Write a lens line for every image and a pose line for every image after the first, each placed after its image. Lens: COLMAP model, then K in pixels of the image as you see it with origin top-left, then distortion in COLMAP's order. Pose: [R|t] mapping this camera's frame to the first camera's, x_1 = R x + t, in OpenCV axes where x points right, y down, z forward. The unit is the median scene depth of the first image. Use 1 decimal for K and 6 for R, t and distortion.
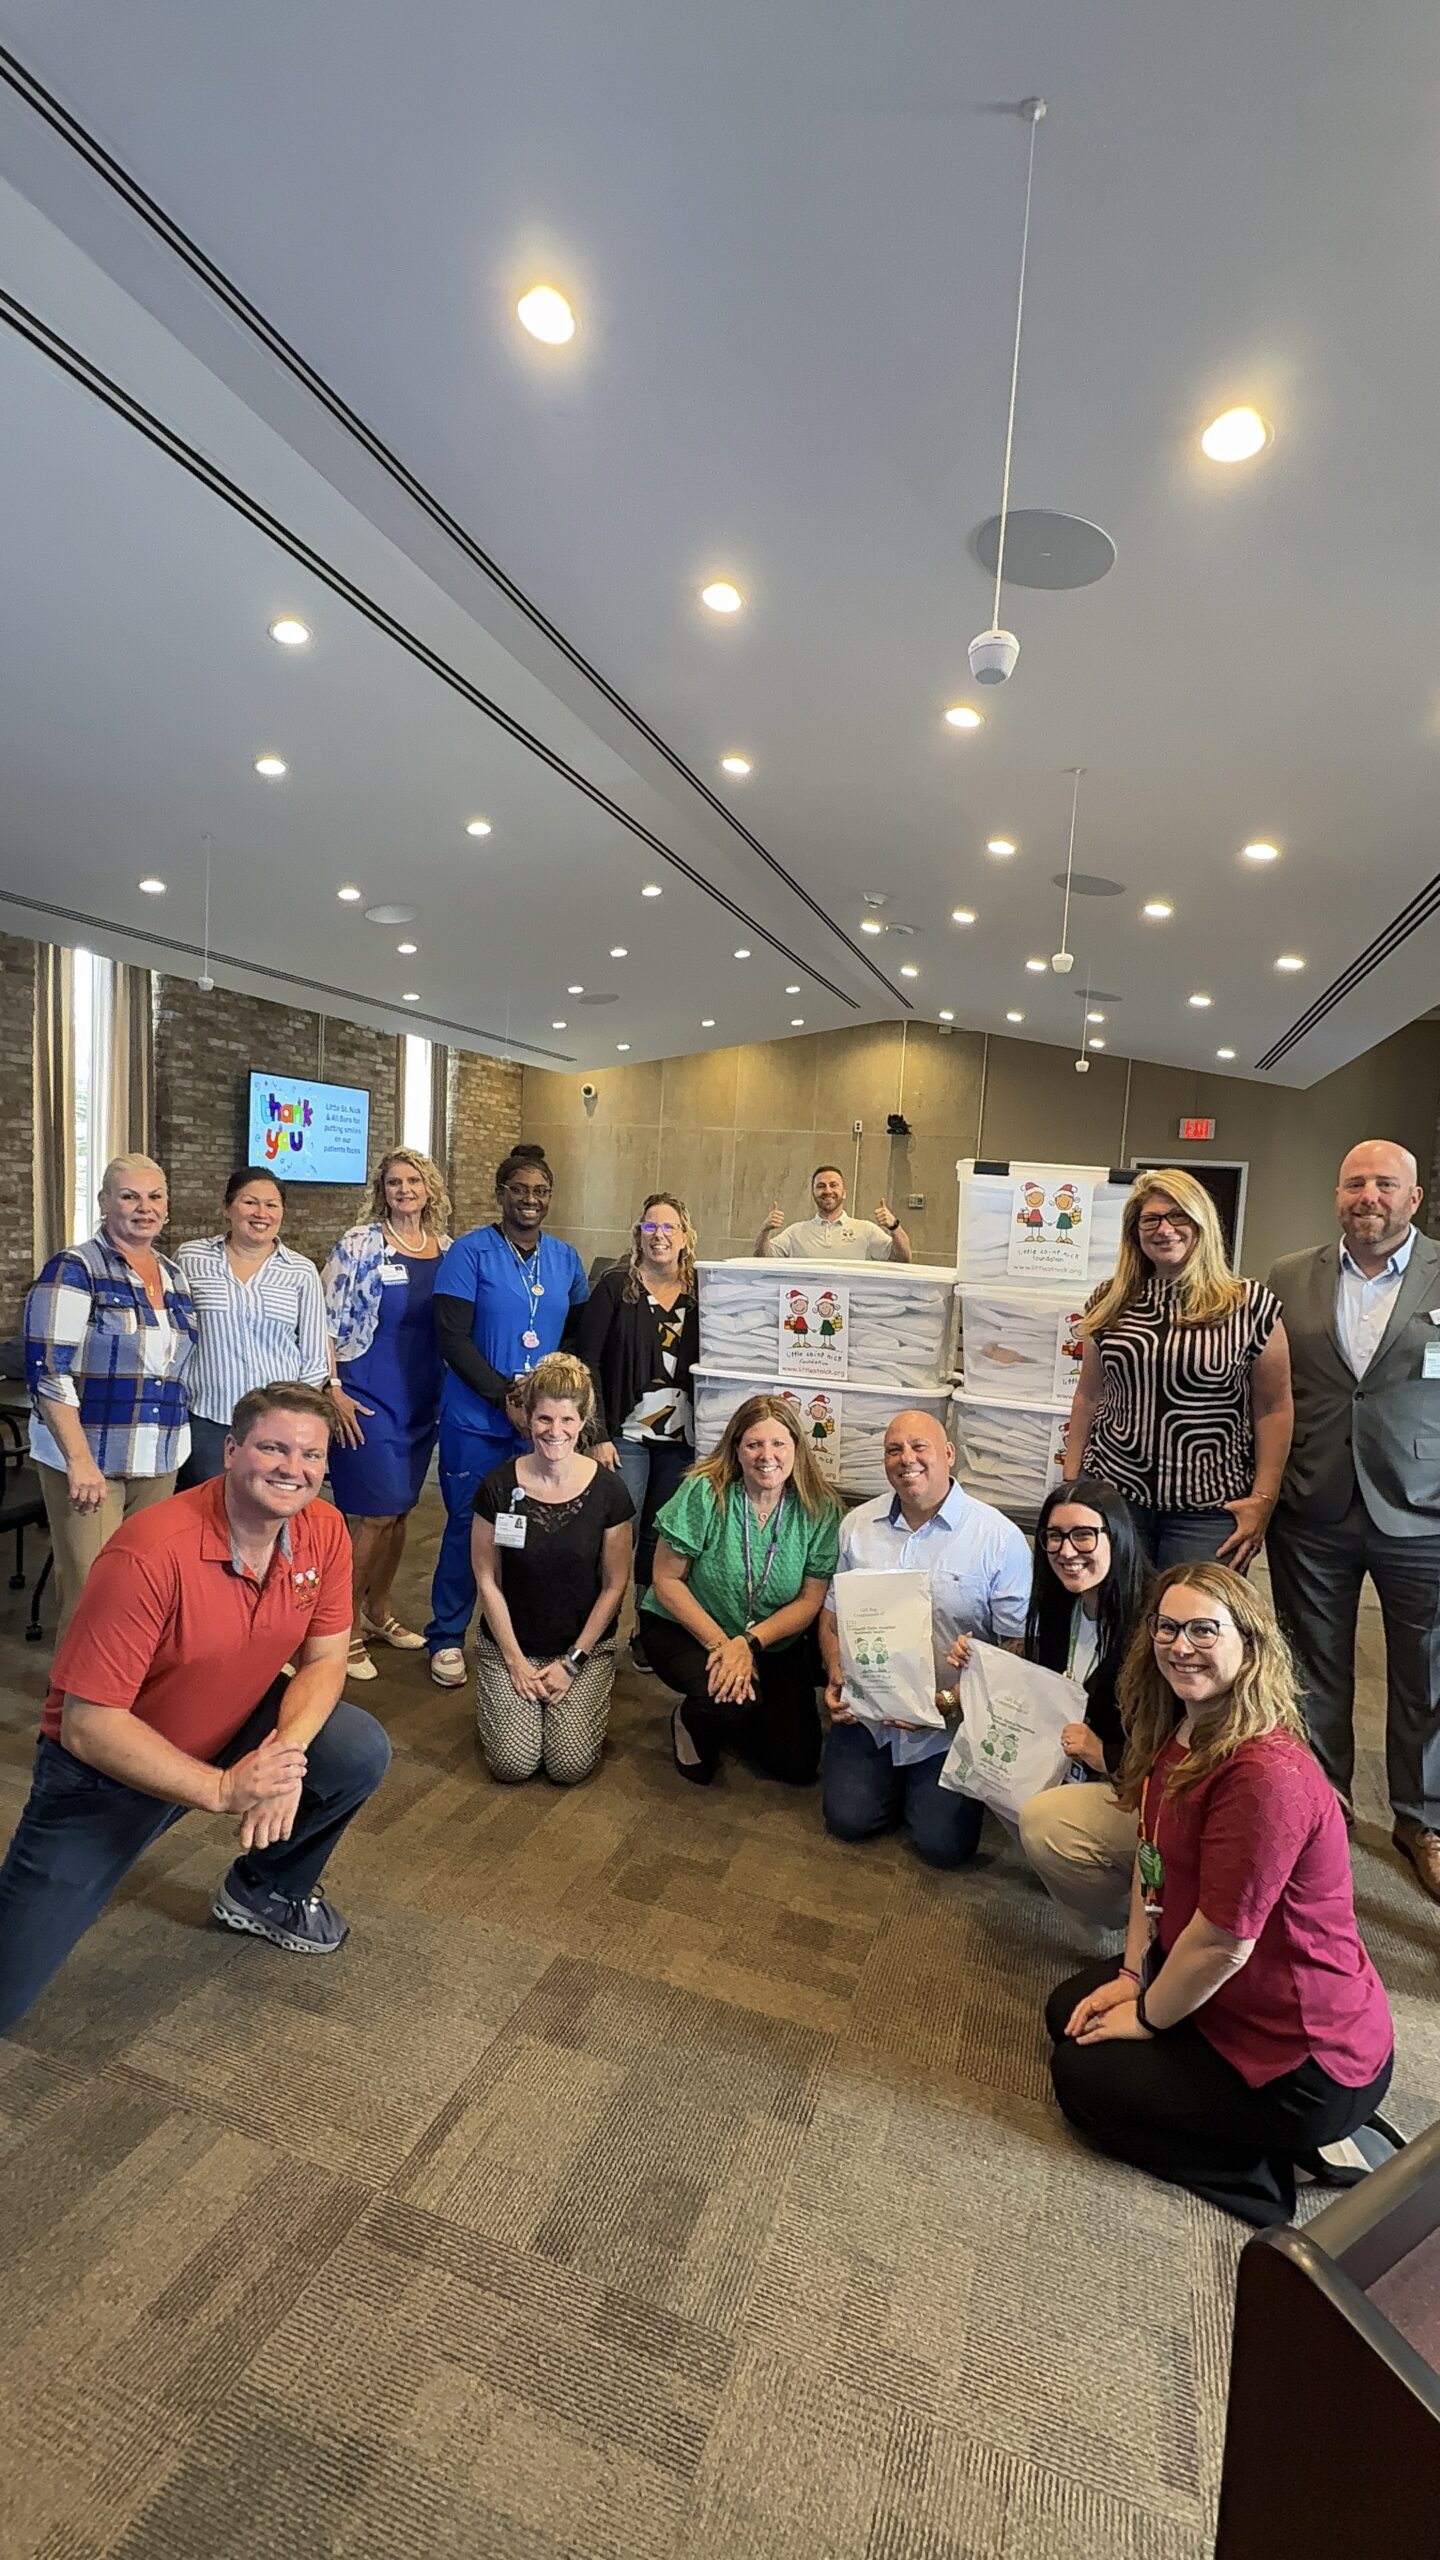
lens RADIAL K [[1129.8, 0, 719.0], [0, 1129.8, 1279.6], [0, 0, 1]] dist [-0.000166, -0.000005]
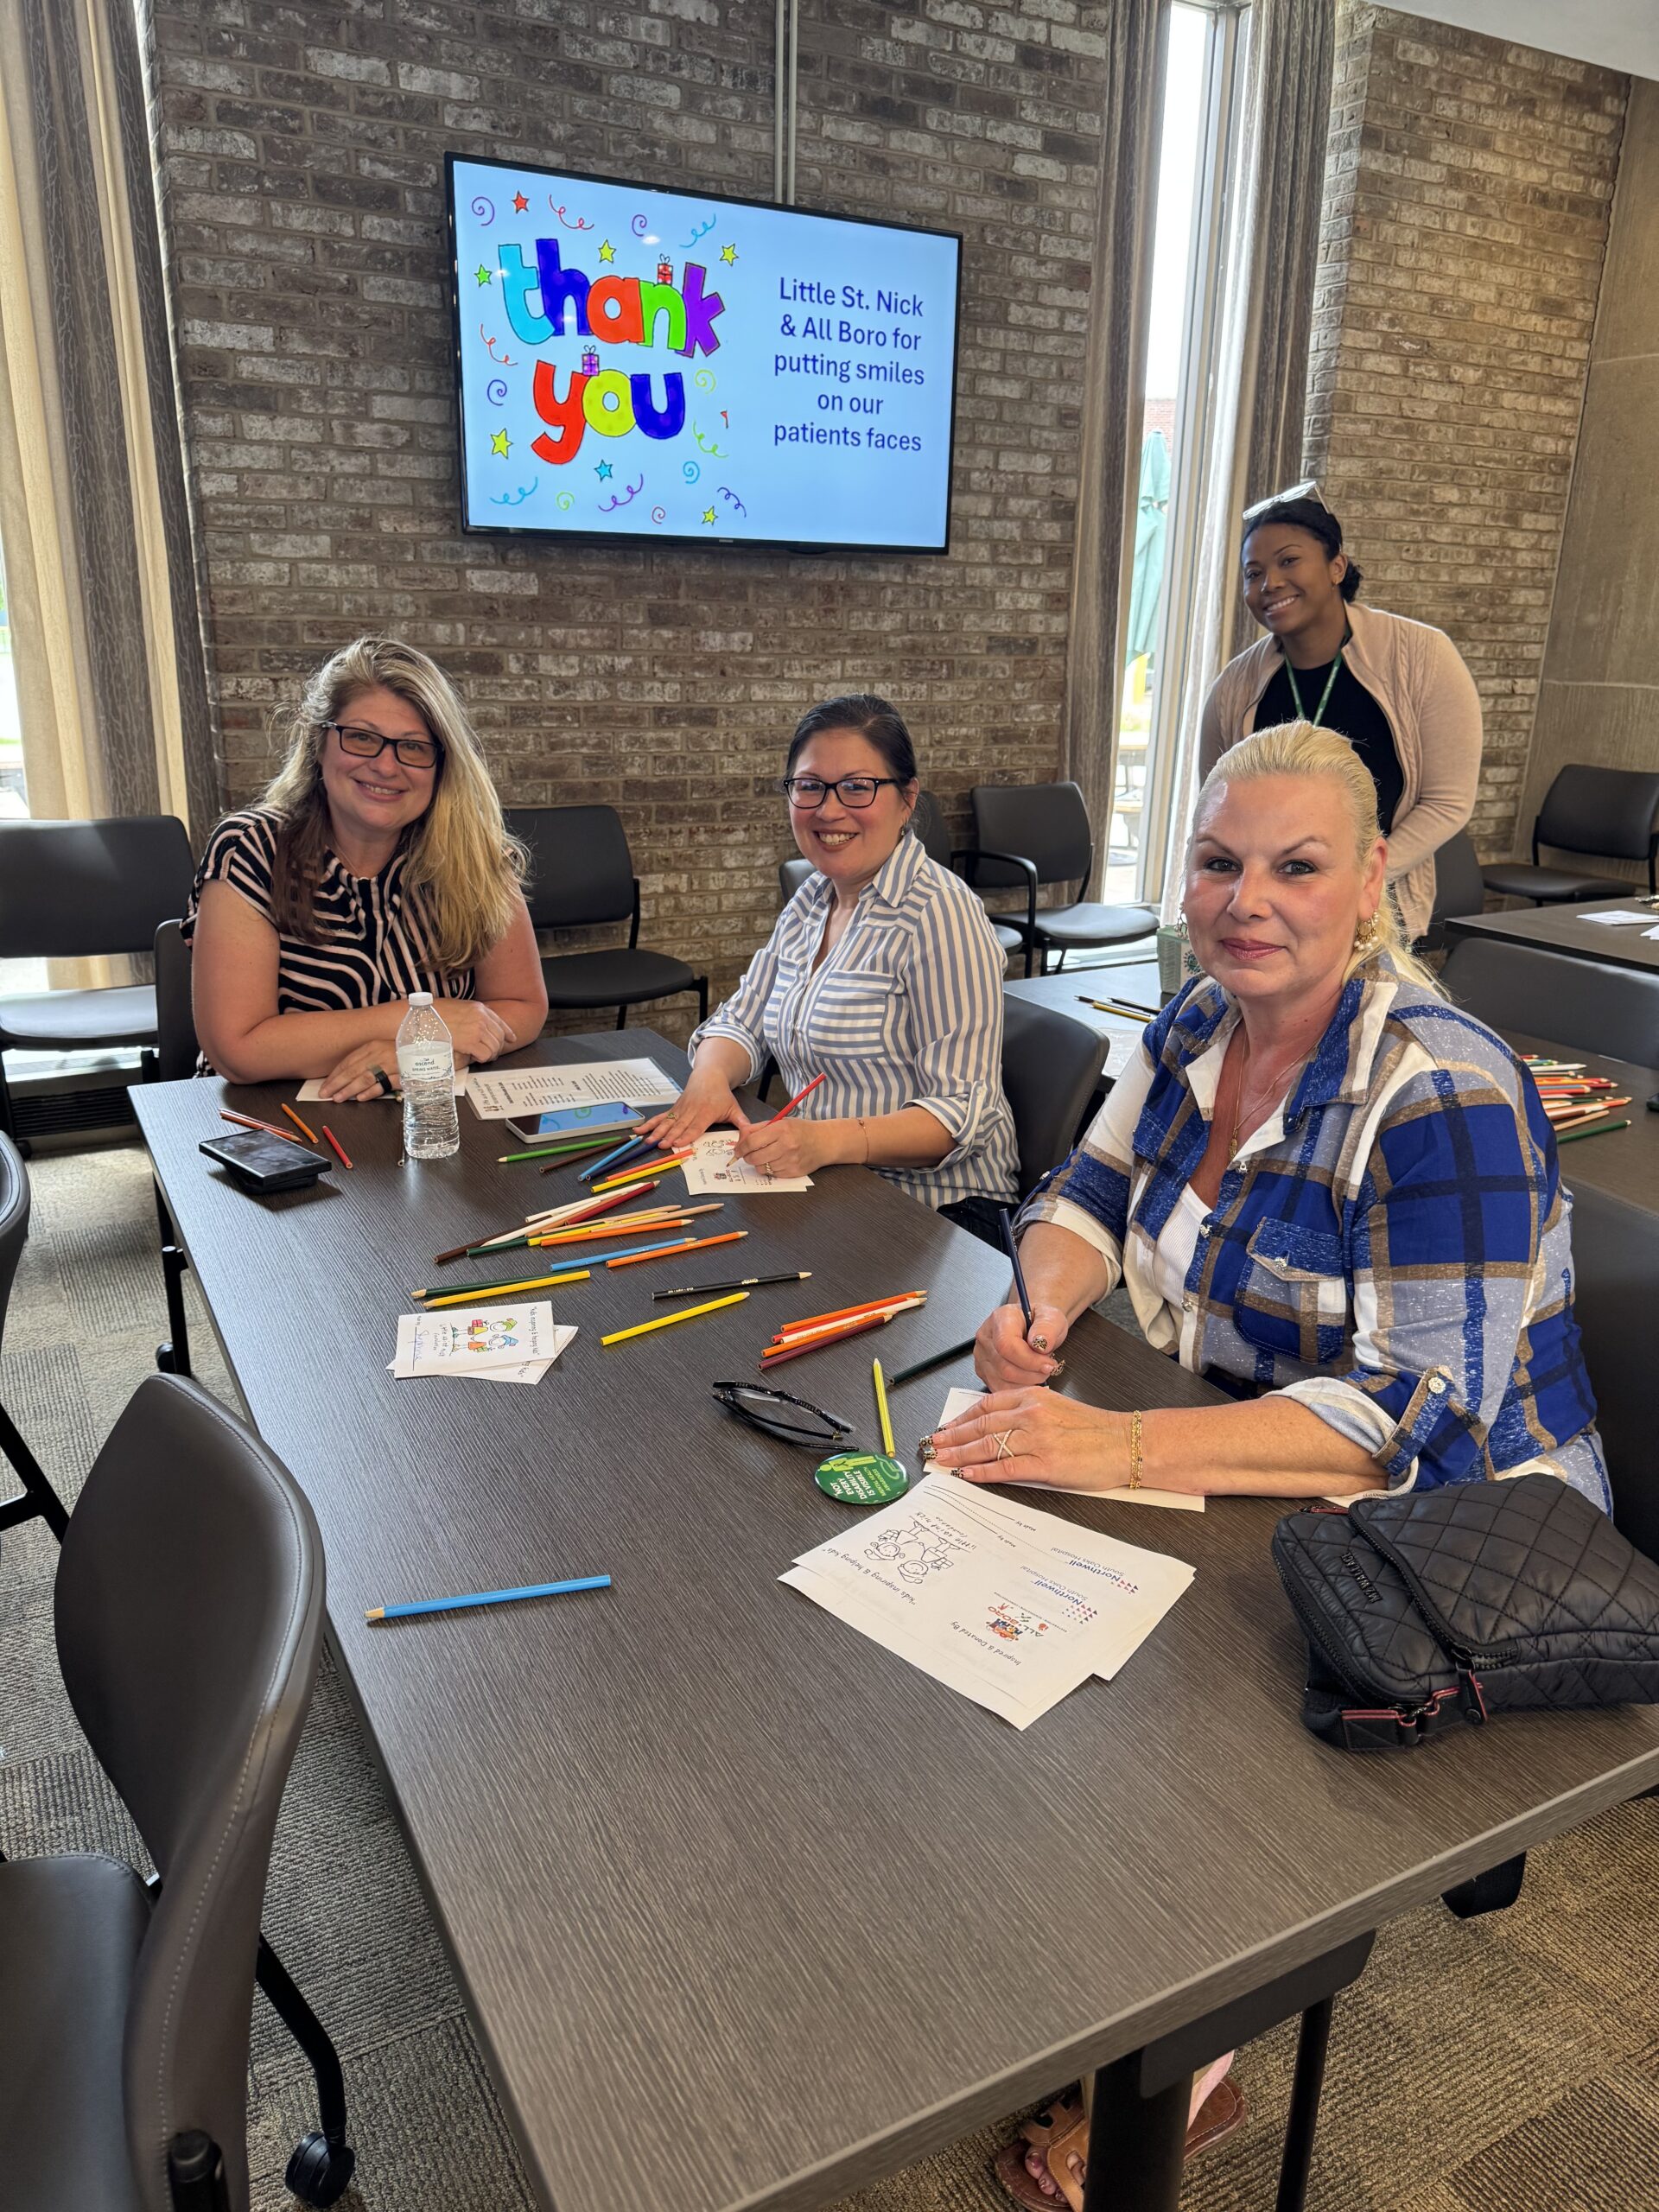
lens RADIAL K [[1562.0, 0, 835.5], [0, 1562.0, 1107.1], [0, 0, 1]] dist [0.005170, -0.013844]
pose [[0.751530, 0.165784, -0.638528, -0.020381], [-0.034414, 0.976443, 0.213014, -0.024557], [0.658801, -0.138112, 0.739531, 0.684349]]
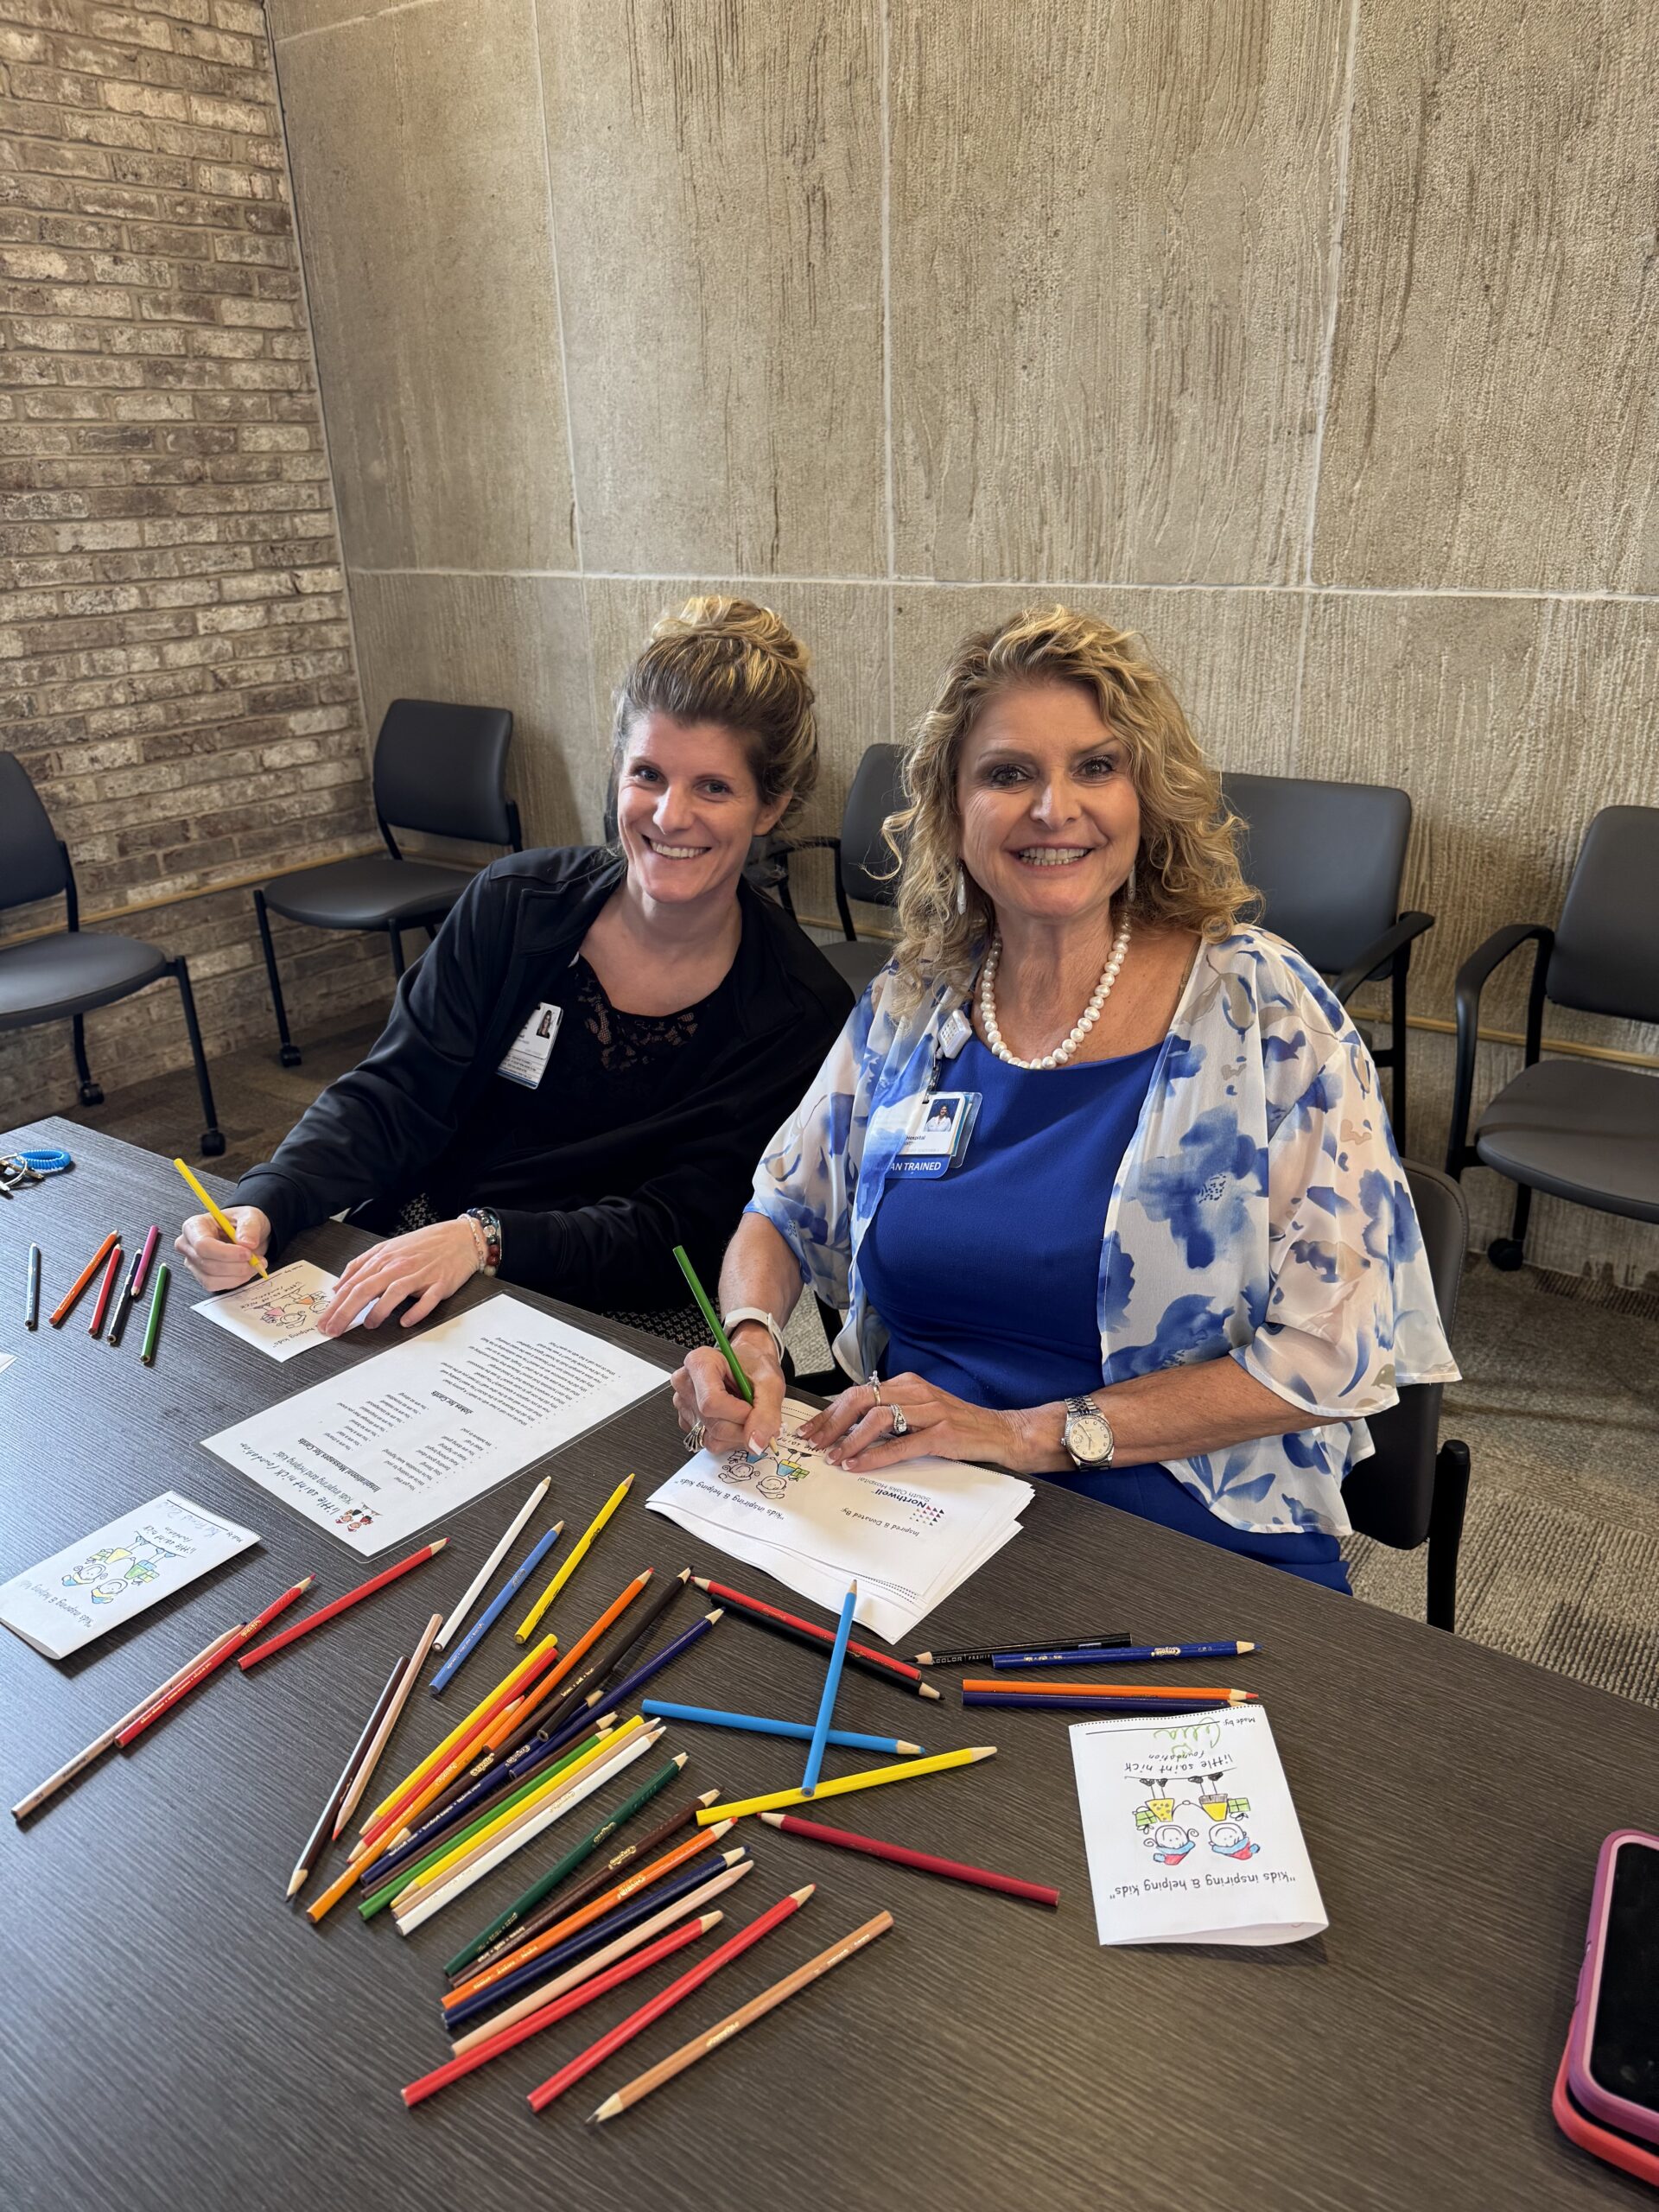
lens RADIAL K [[1562.0, 0, 836.5], [0, 1562.0, 1101.3], [0, 0, 1]] dist [0.005170, -0.013844]
pose [[0.959910, 0.029781, -0.278722, -0.001712], [0.056311, 0.953583, 0.295820, -0.043008], [0.274595, -0.299655, 0.913676, 0.908259]]
